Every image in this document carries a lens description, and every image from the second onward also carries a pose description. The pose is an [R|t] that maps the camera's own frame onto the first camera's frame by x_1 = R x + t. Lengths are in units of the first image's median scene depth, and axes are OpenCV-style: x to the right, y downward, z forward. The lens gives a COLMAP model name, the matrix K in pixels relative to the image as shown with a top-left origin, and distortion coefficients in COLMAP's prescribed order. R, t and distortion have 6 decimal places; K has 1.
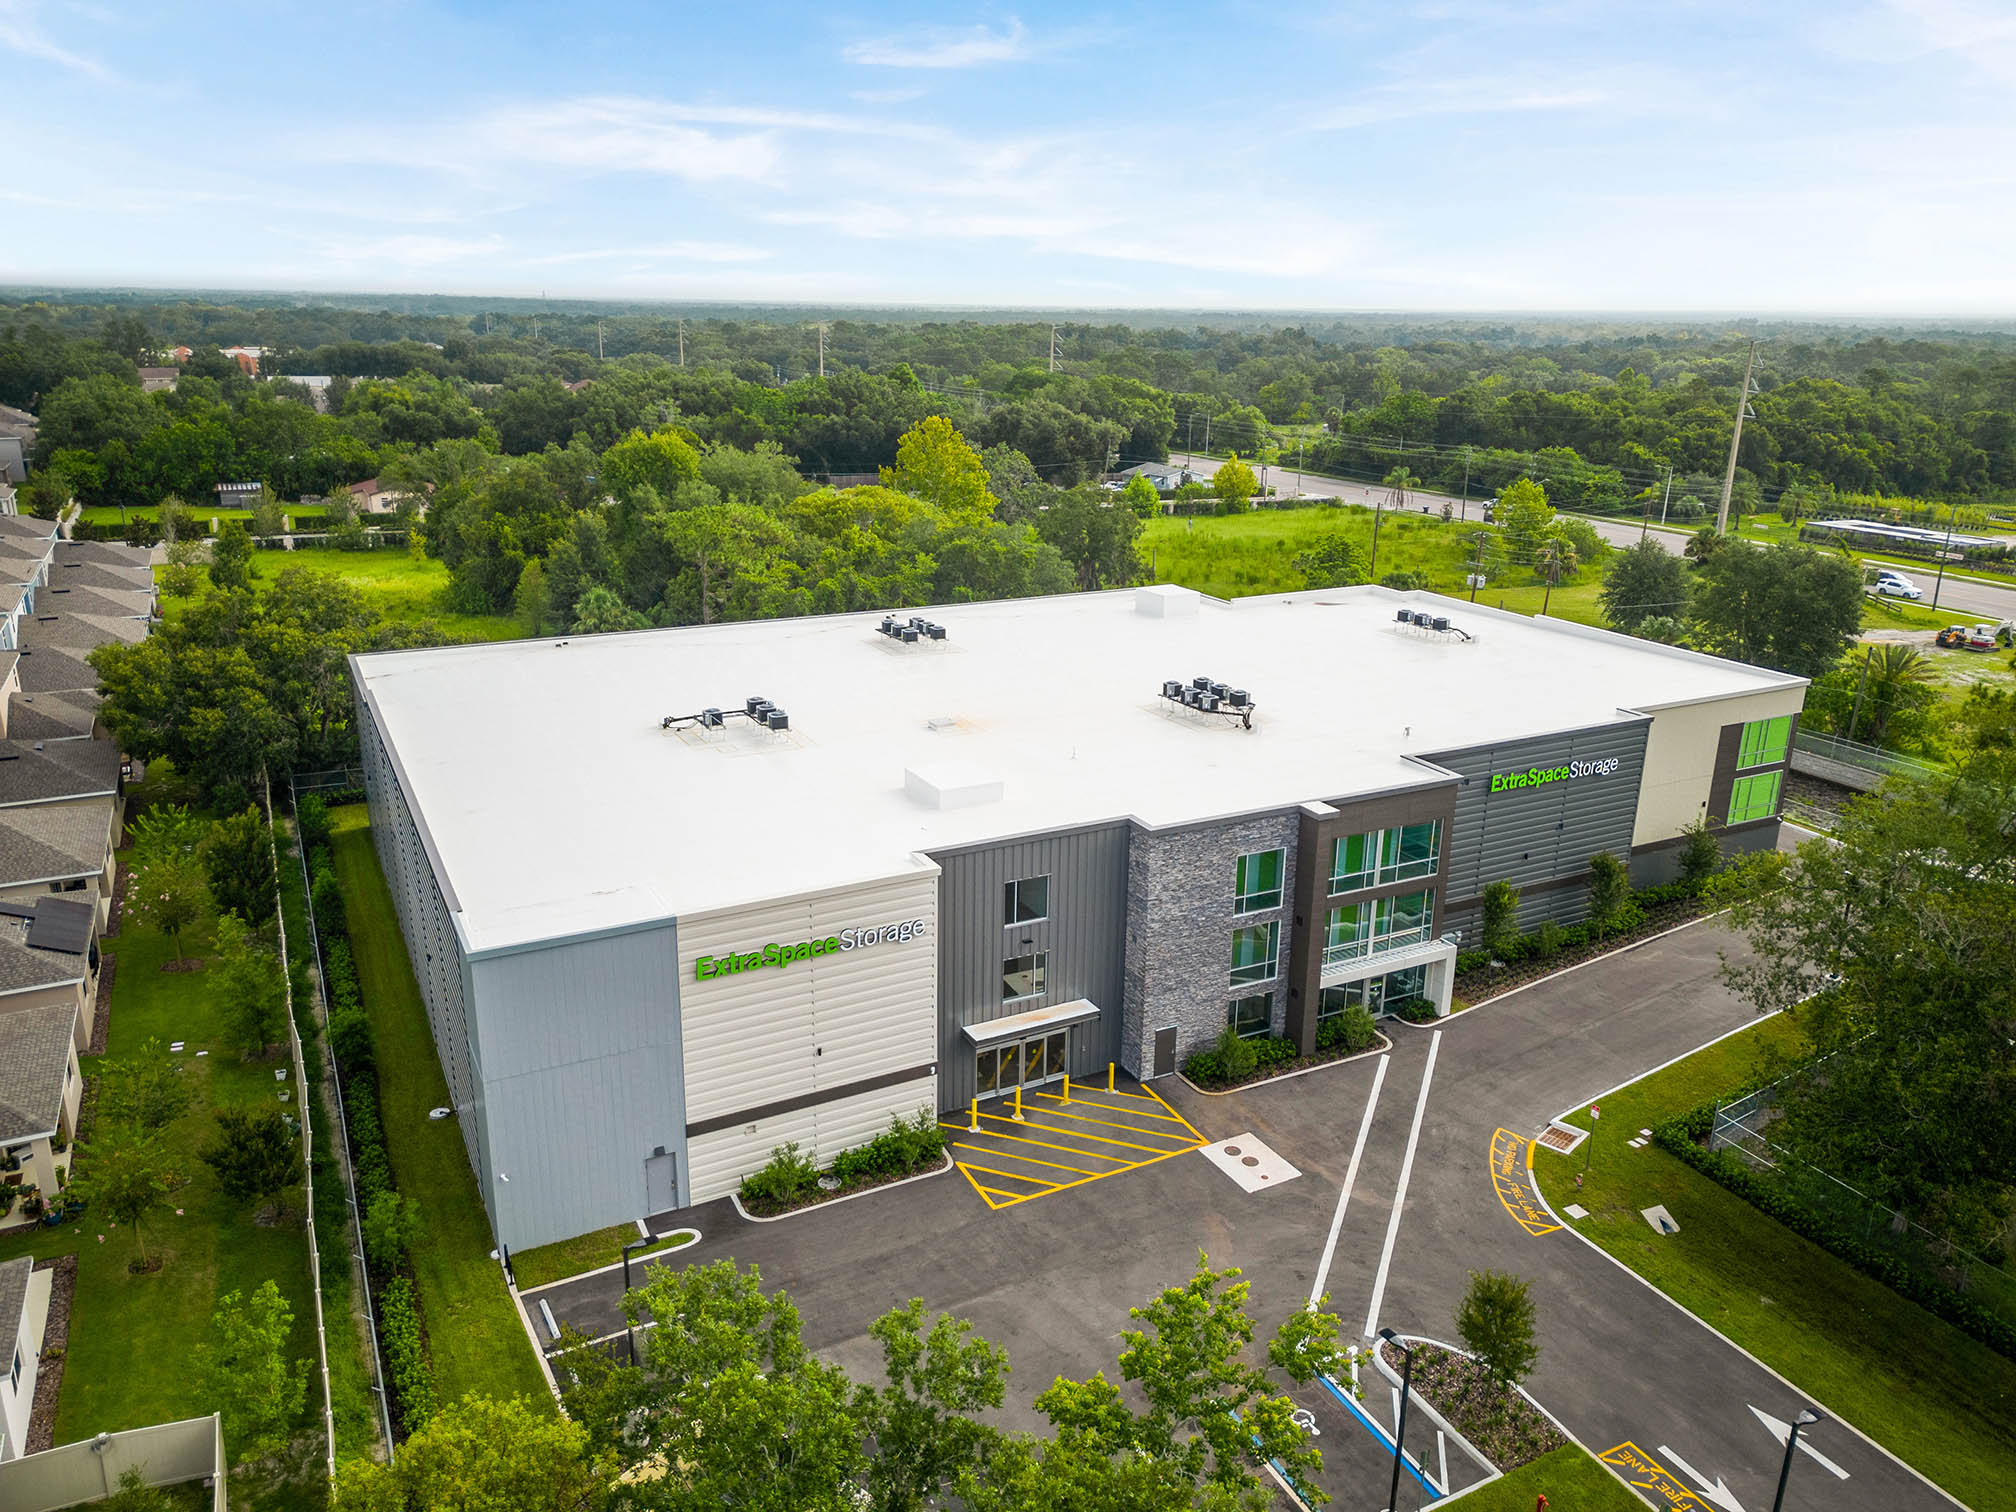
lens RADIAL K [[1449.4, 0, 971.9], [0, 1449.4, 749.1], [0, 0, 1]] dist [0.095916, -0.120907]
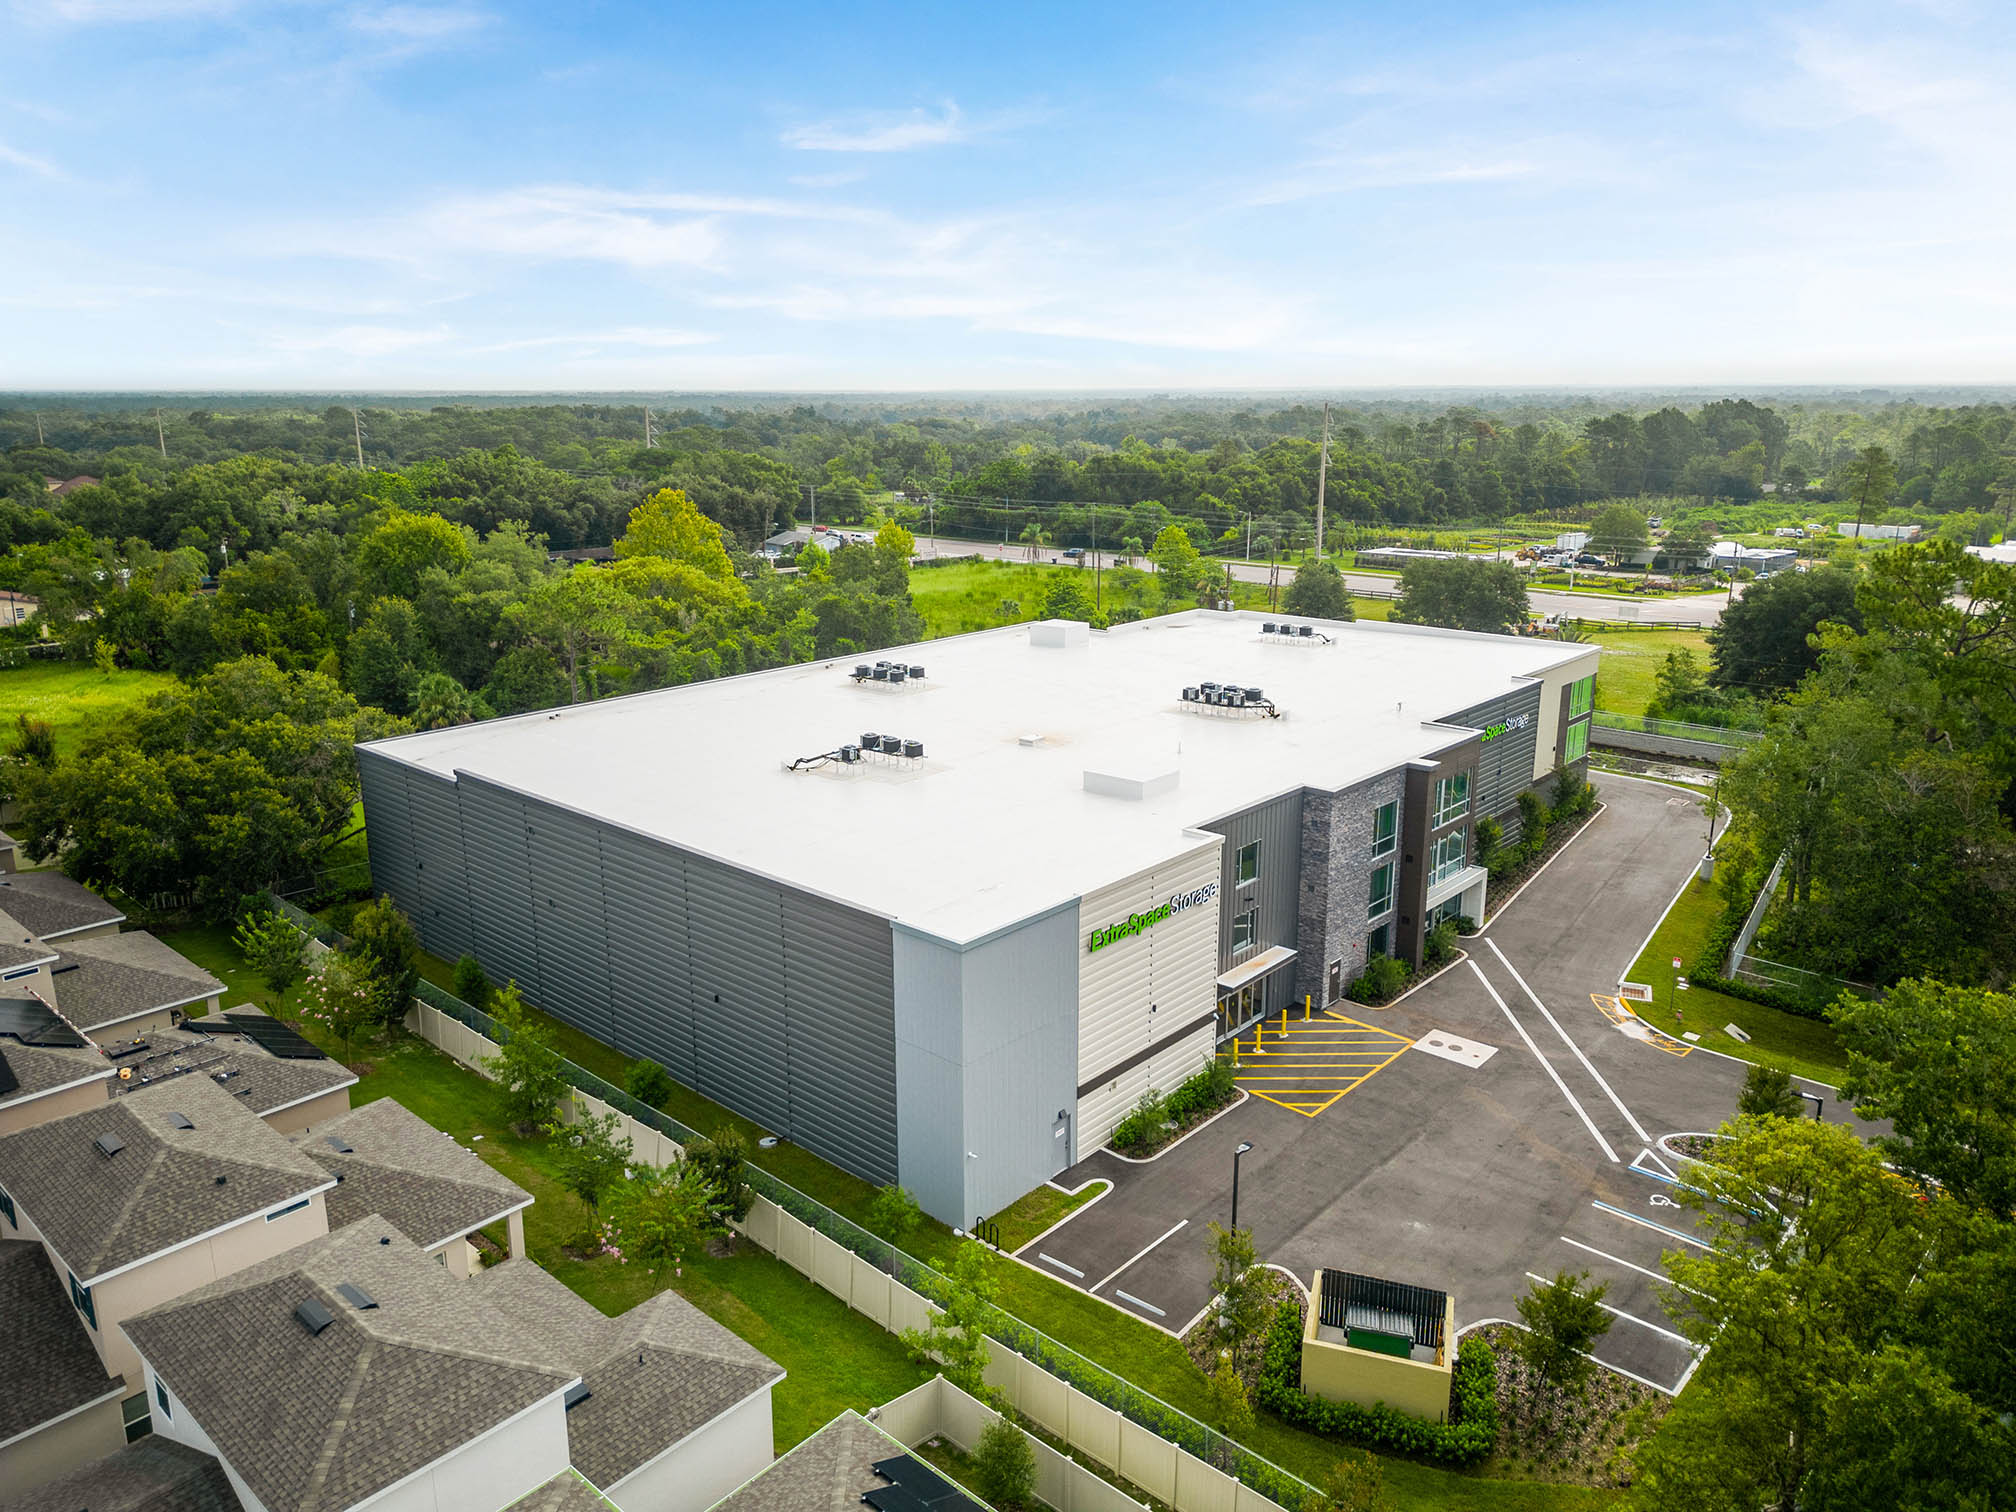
lens RADIAL K [[1449.4, 0, 971.9], [0, 1449.4, 749.1], [0, 0, 1]] dist [0.095916, -0.120907]
pose [[0.935548, -0.102105, 0.338120, -0.494818], [0.119569, 0.992336, -0.031173, 0.020762], [-0.332346, 0.069593, 0.940586, -0.029315]]
